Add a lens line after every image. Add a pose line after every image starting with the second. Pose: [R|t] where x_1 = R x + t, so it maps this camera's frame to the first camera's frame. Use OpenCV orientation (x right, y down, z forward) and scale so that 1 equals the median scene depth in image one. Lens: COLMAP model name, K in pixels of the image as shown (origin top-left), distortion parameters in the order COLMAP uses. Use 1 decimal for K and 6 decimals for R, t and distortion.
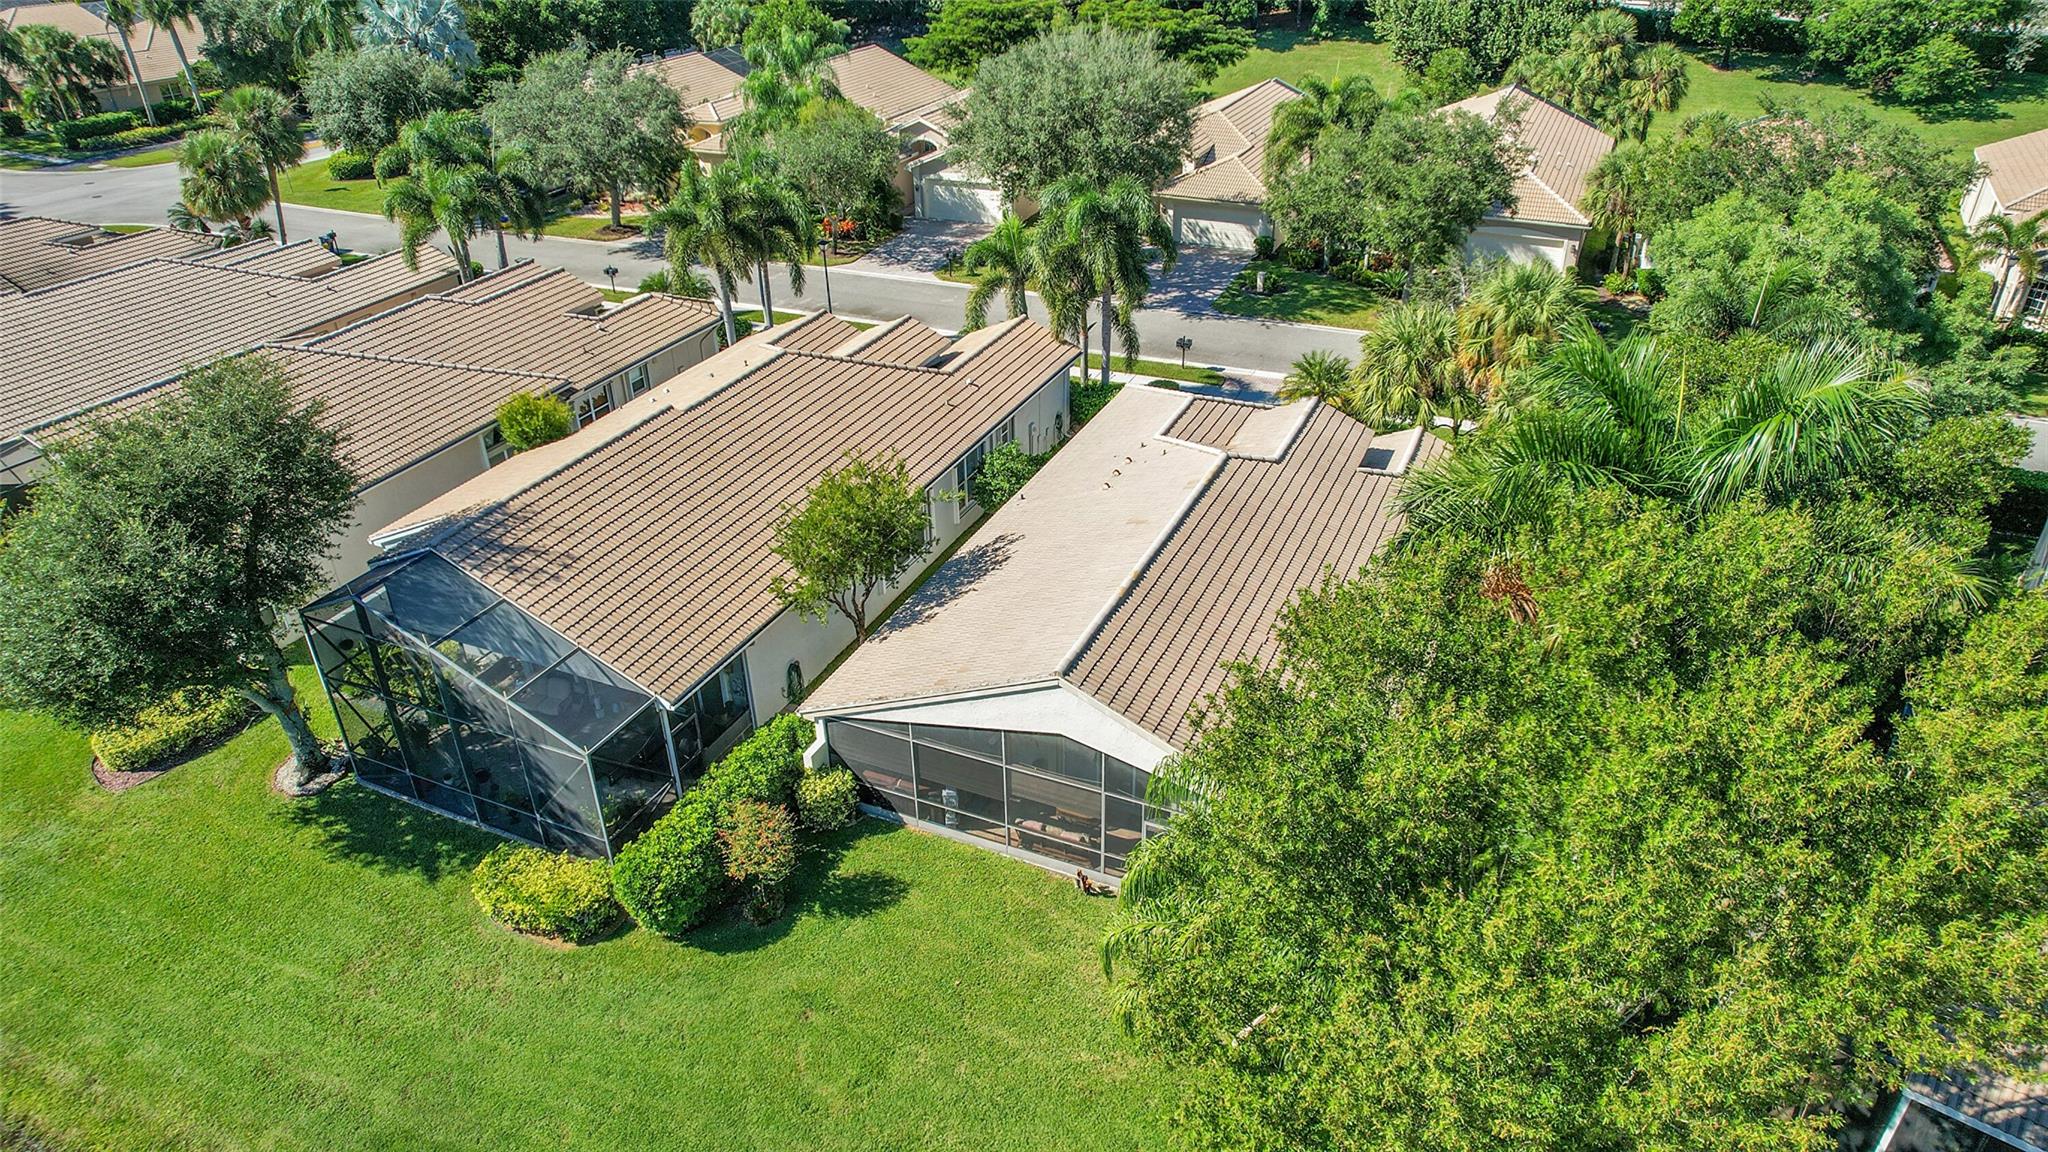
lens RADIAL K [[1306.9, 0, 1033.7], [0, 1306.9, 582.3], [0, 0, 1]] dist [-0.082334, 0.077323]
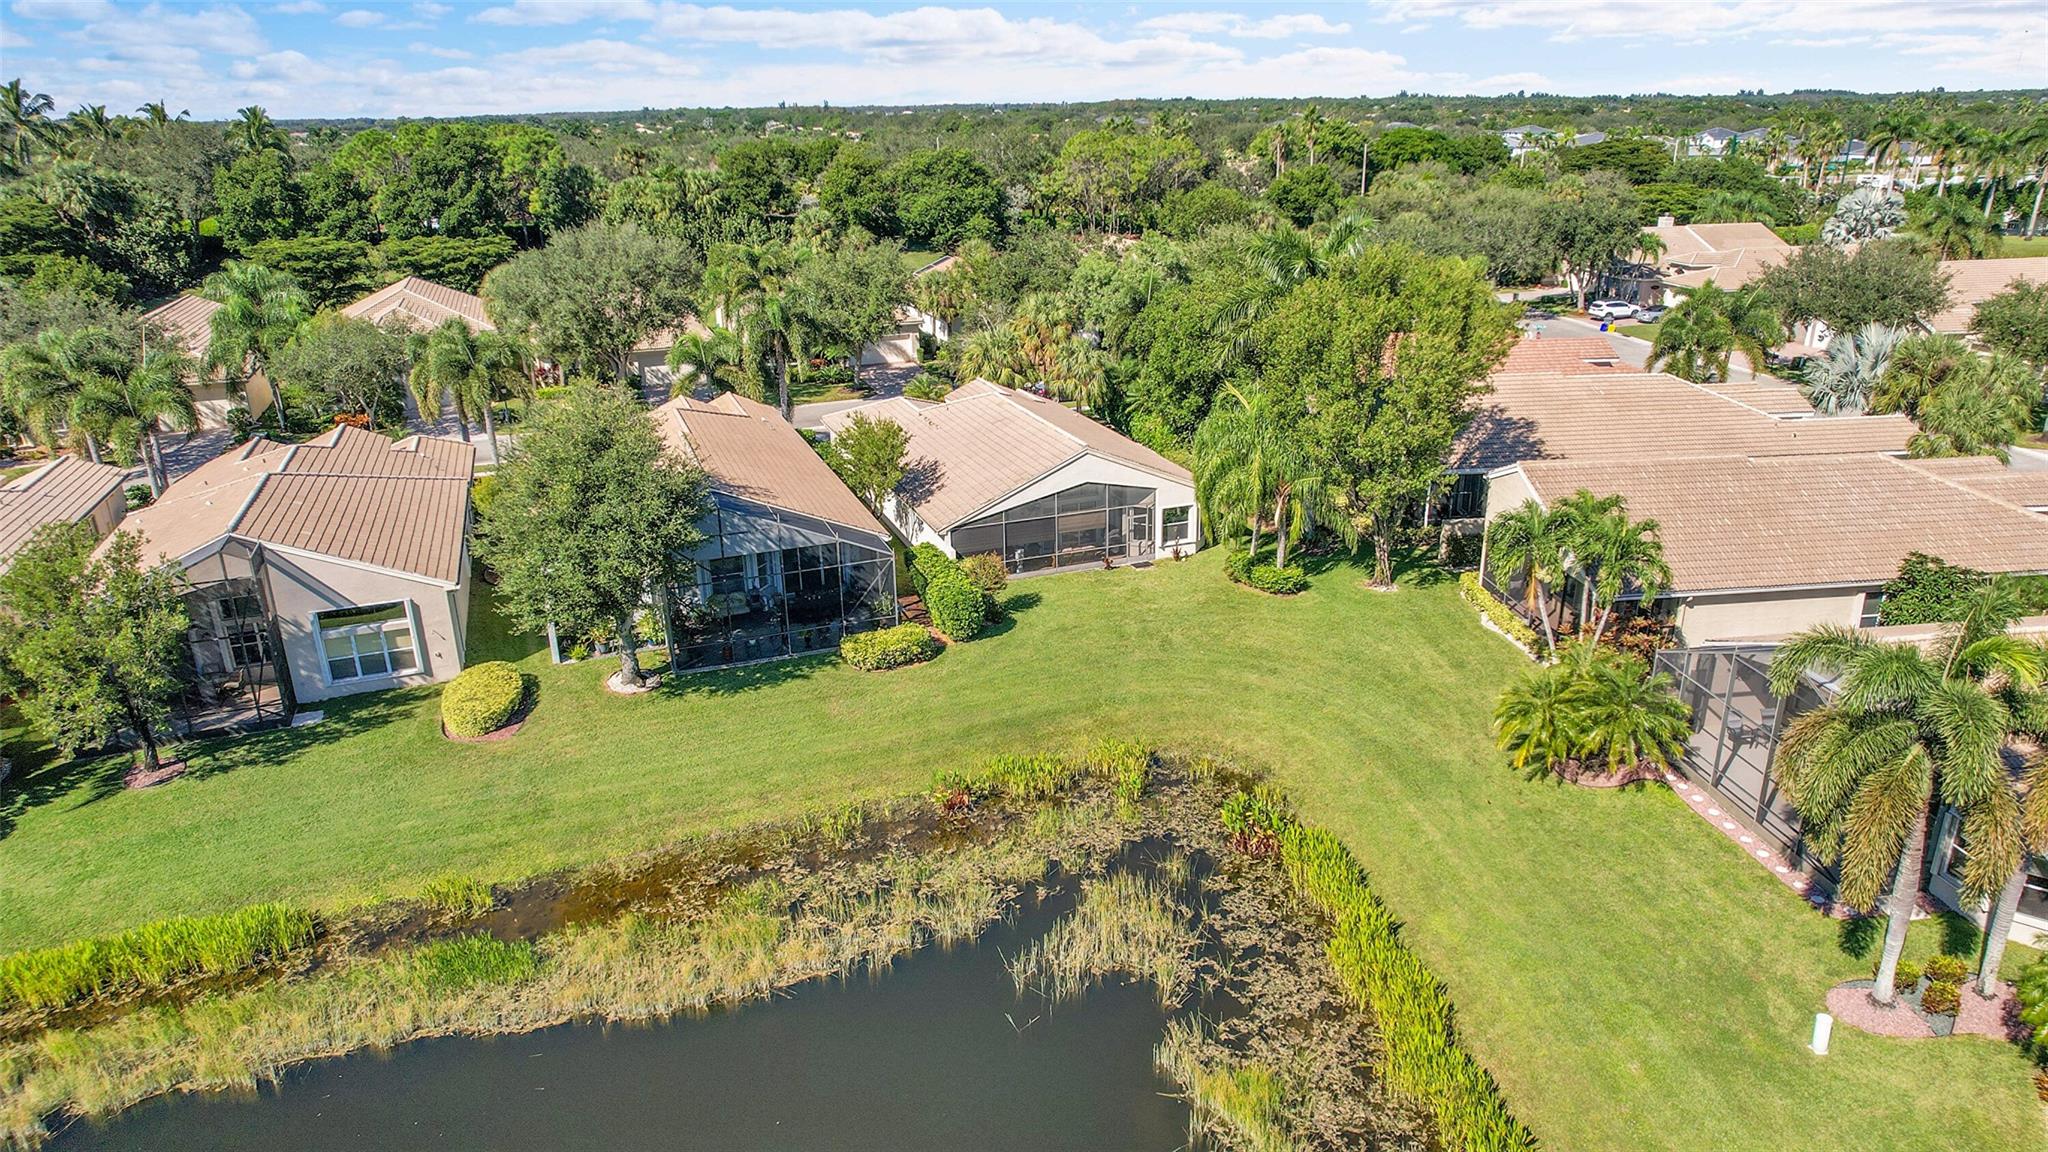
lens RADIAL K [[1306.9, 0, 1033.7], [0, 1306.9, 582.3], [0, 0, 1]] dist [-0.082334, 0.077323]
pose [[0.704505, -0.241011, 0.667523, -1.195493], [0.362025, 0.931036, -0.045928, 0.273386], [-0.610419, 0.274017, 0.743172, -0.329177]]
